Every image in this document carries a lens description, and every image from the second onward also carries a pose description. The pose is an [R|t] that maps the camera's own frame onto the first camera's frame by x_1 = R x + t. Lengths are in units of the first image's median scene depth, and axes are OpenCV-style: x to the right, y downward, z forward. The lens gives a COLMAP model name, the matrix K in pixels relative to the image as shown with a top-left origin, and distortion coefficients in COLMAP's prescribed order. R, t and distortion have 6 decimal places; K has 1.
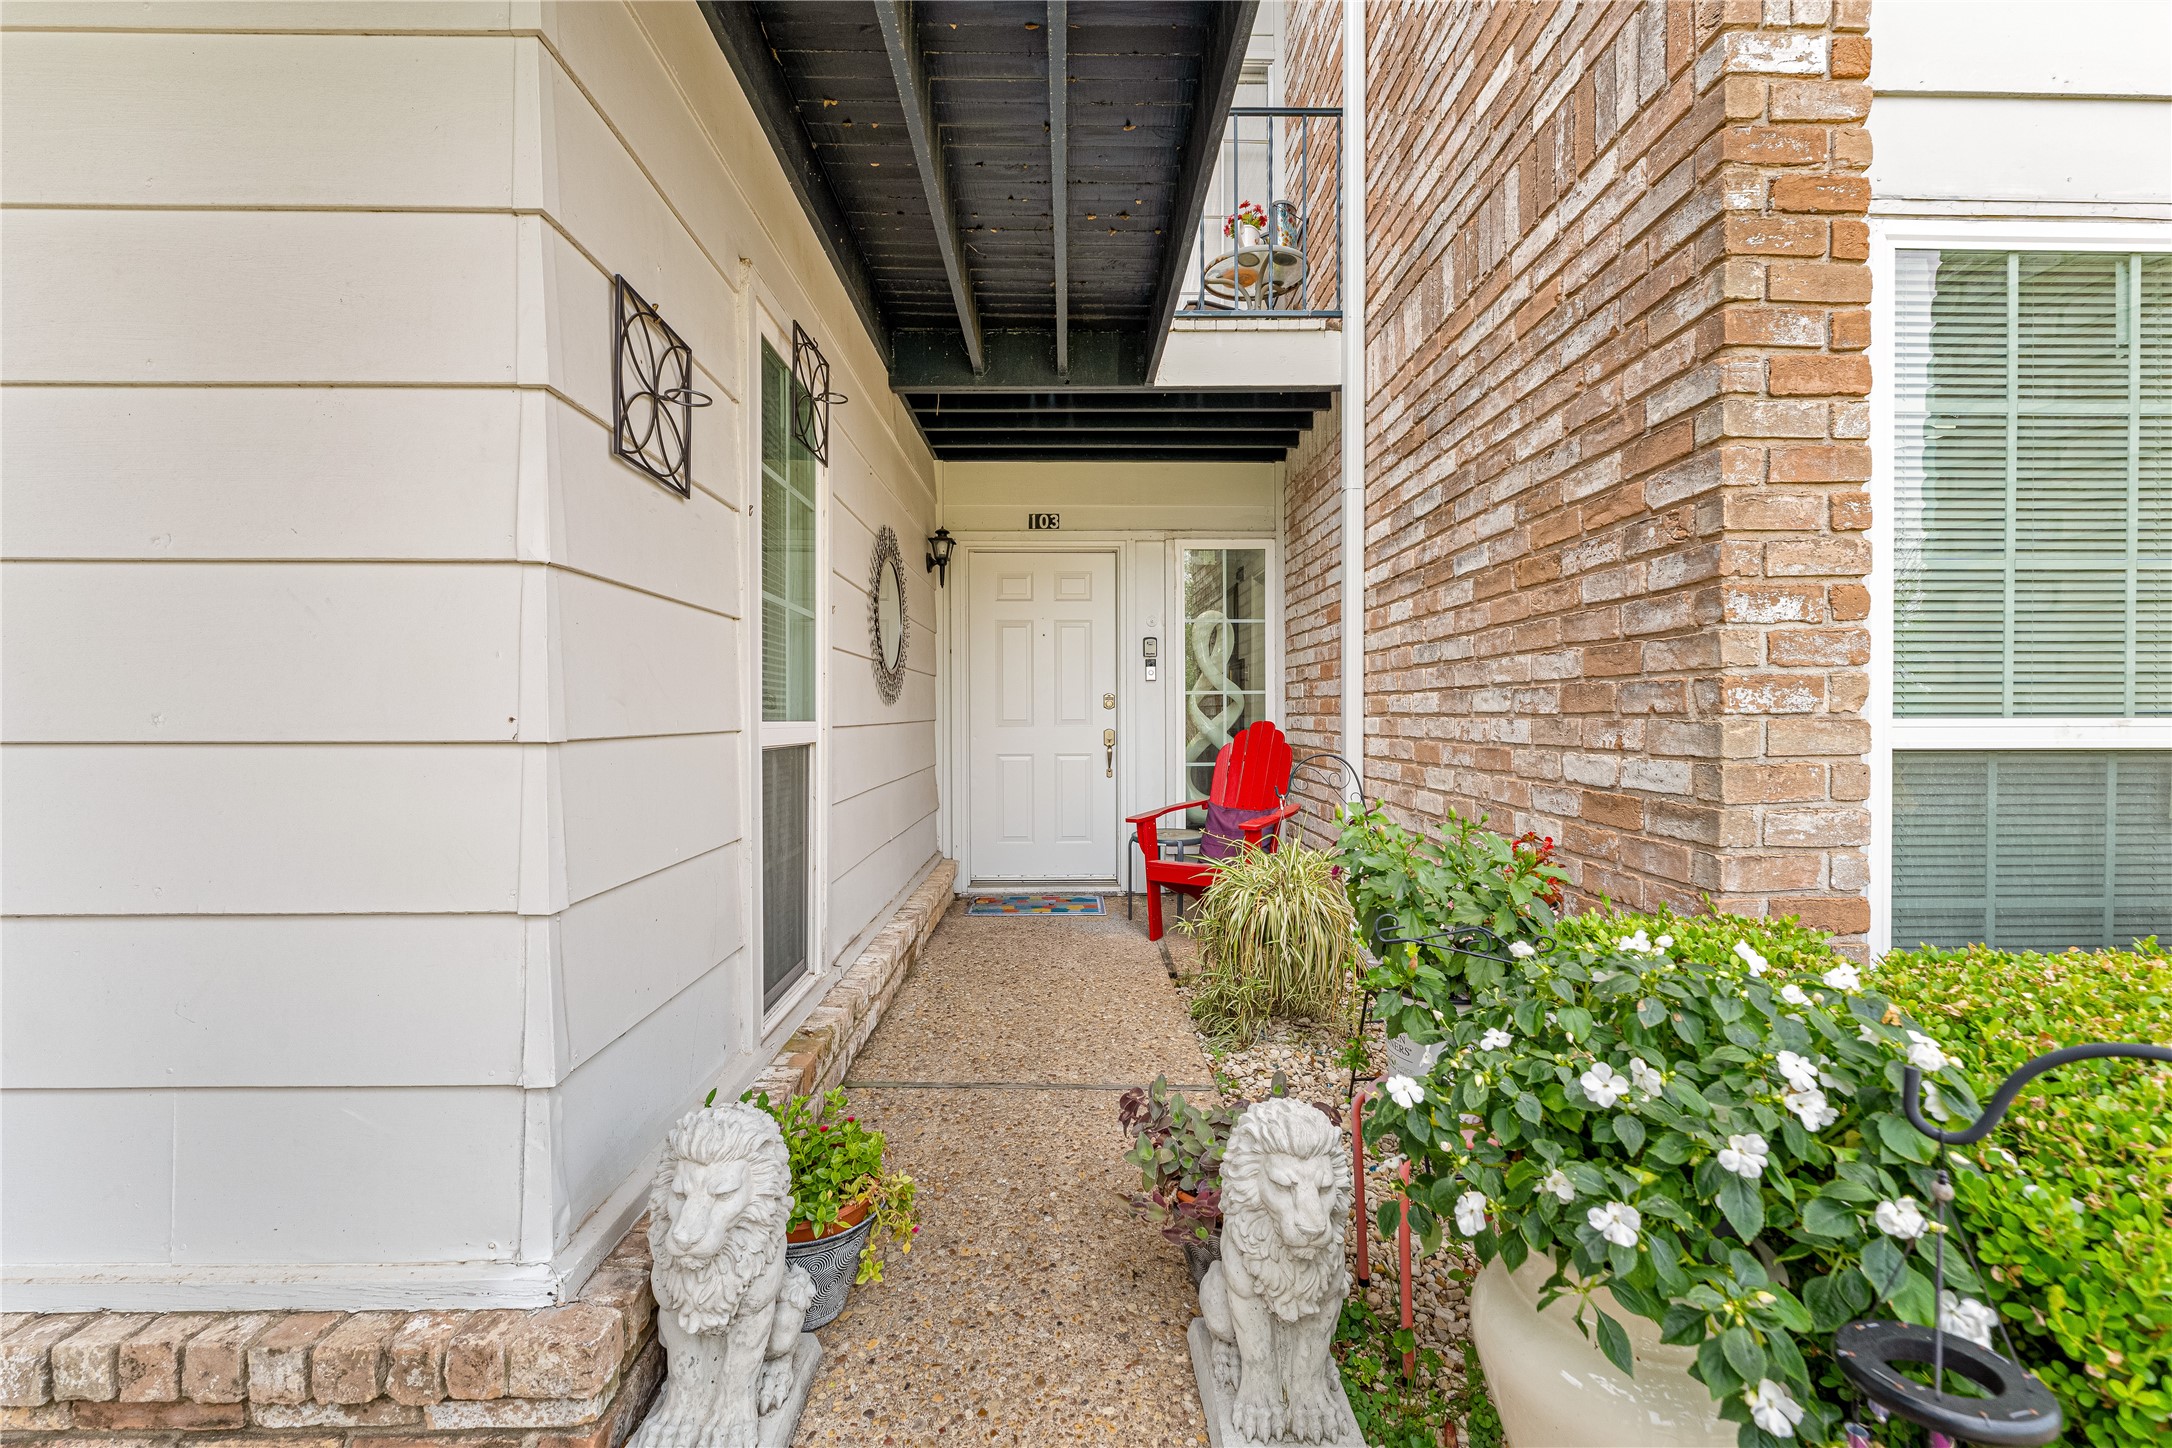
lens RADIAL K [[897.5, 0, 1085.4], [0, 897.5, 721.1], [0, 0, 1]] dist [-0.004575, -0.000253]
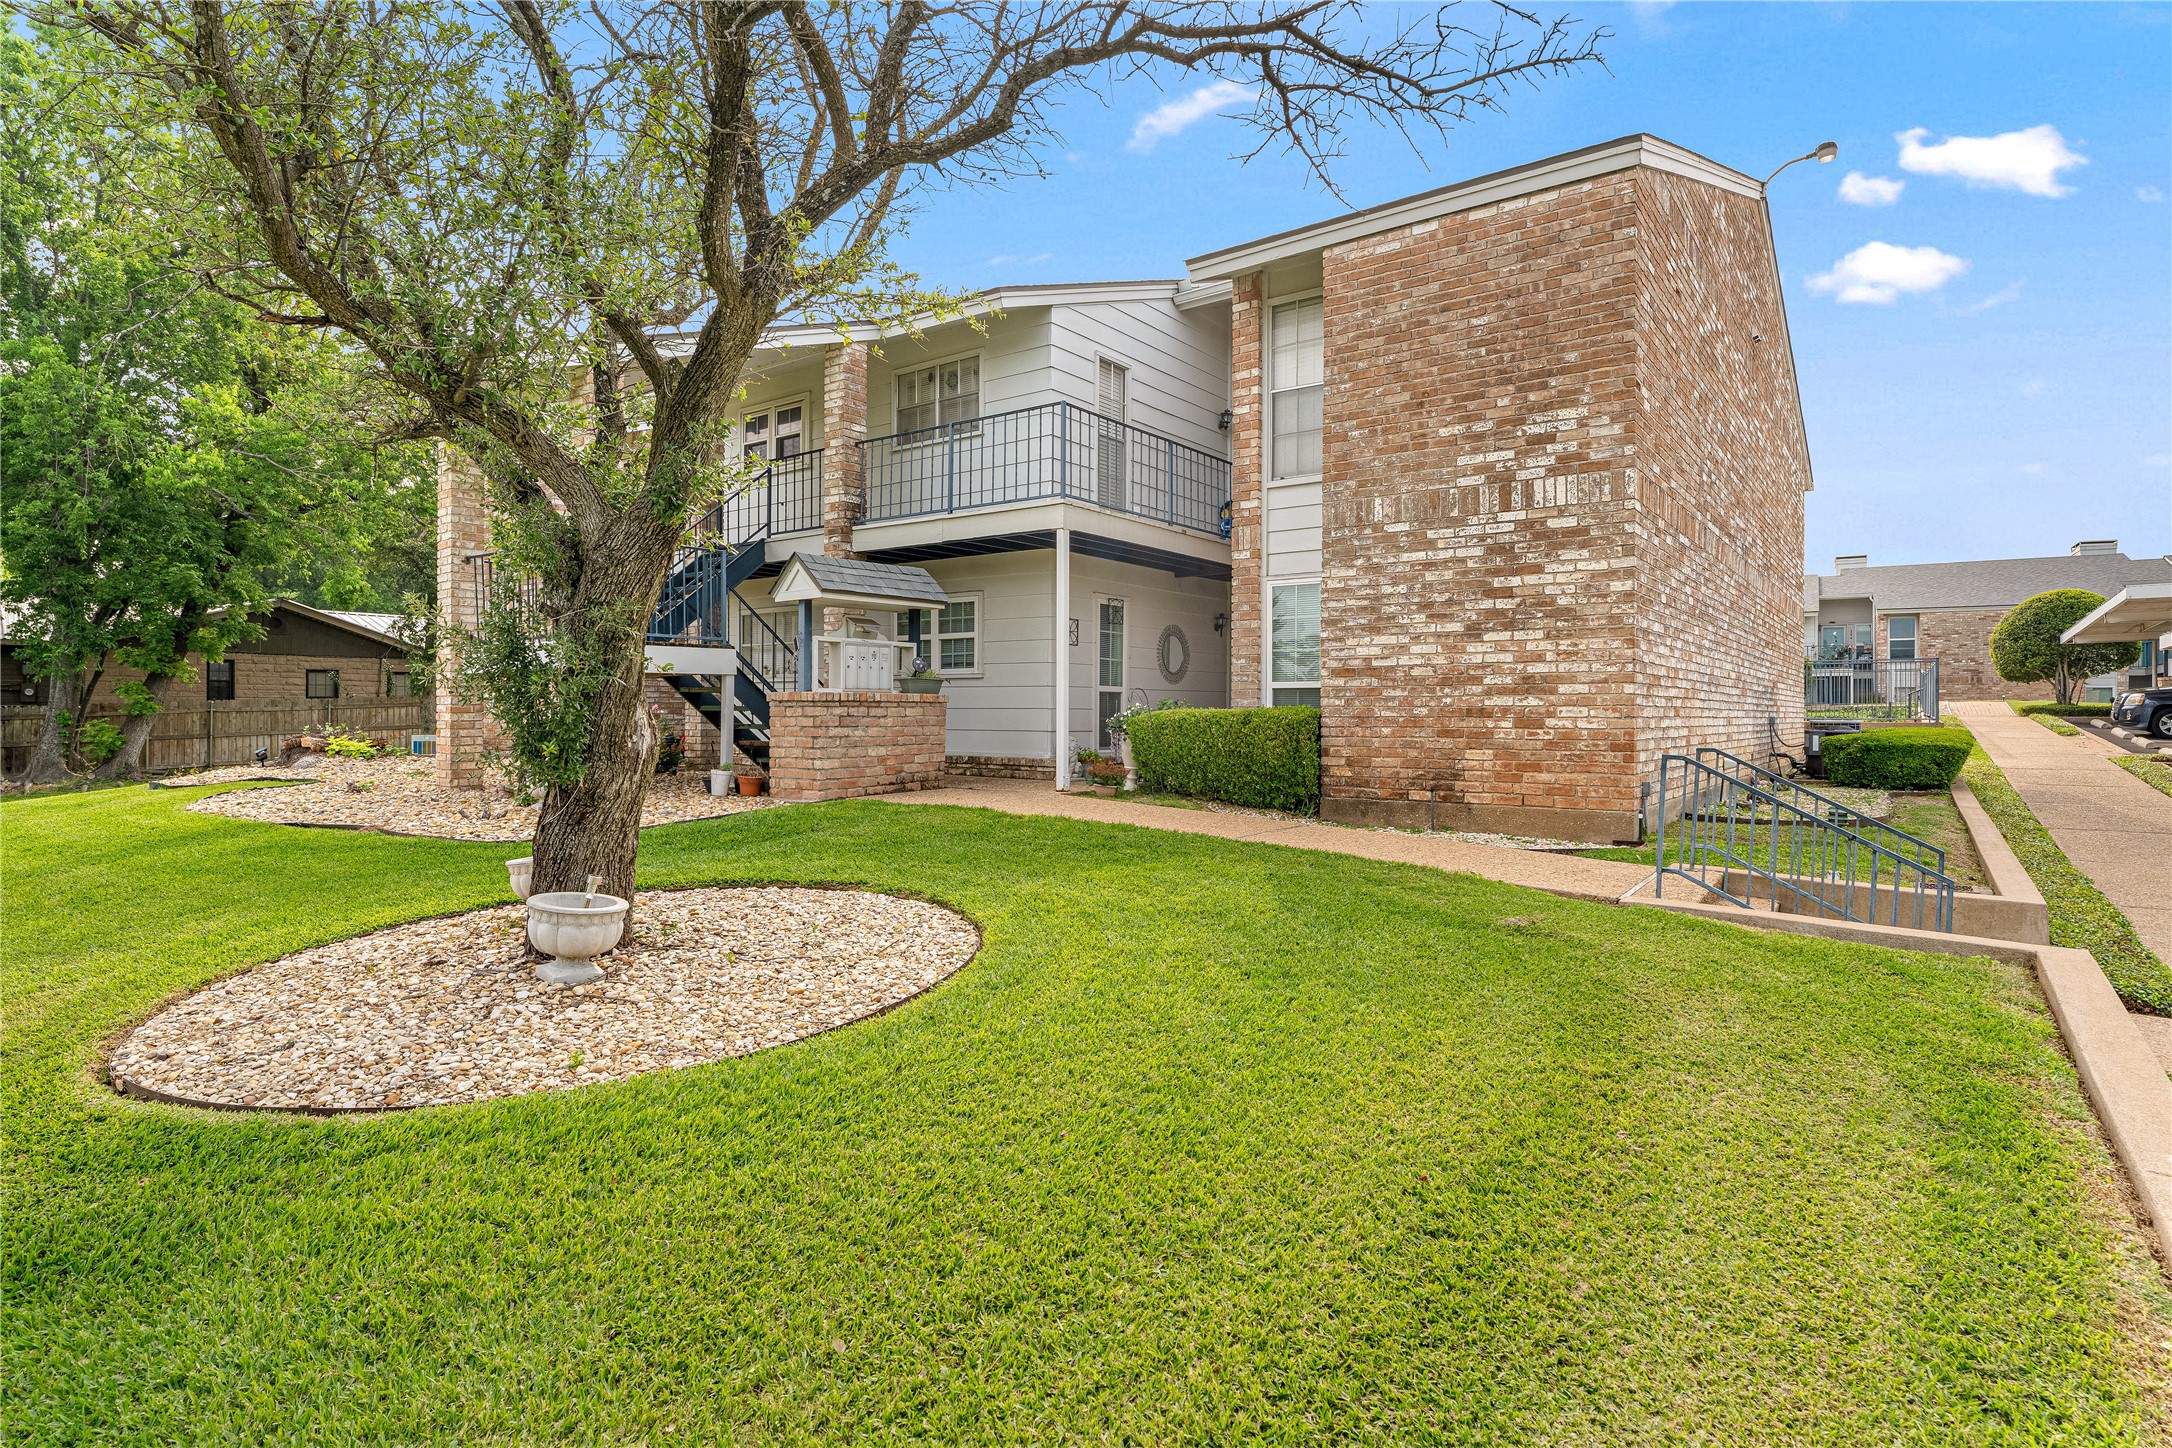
lens RADIAL K [[1111.3, 0, 1085.7], [0, 1111.3, 716.5], [0, 0, 1]] dist [0.000008, 0.000000]
pose [[0.788003, 0.009954, -0.615591, 4.040548], [-0.008208, 0.999950, 0.005662, 0.167606], [0.615617, 0.000591, 0.788045, -4.645853]]
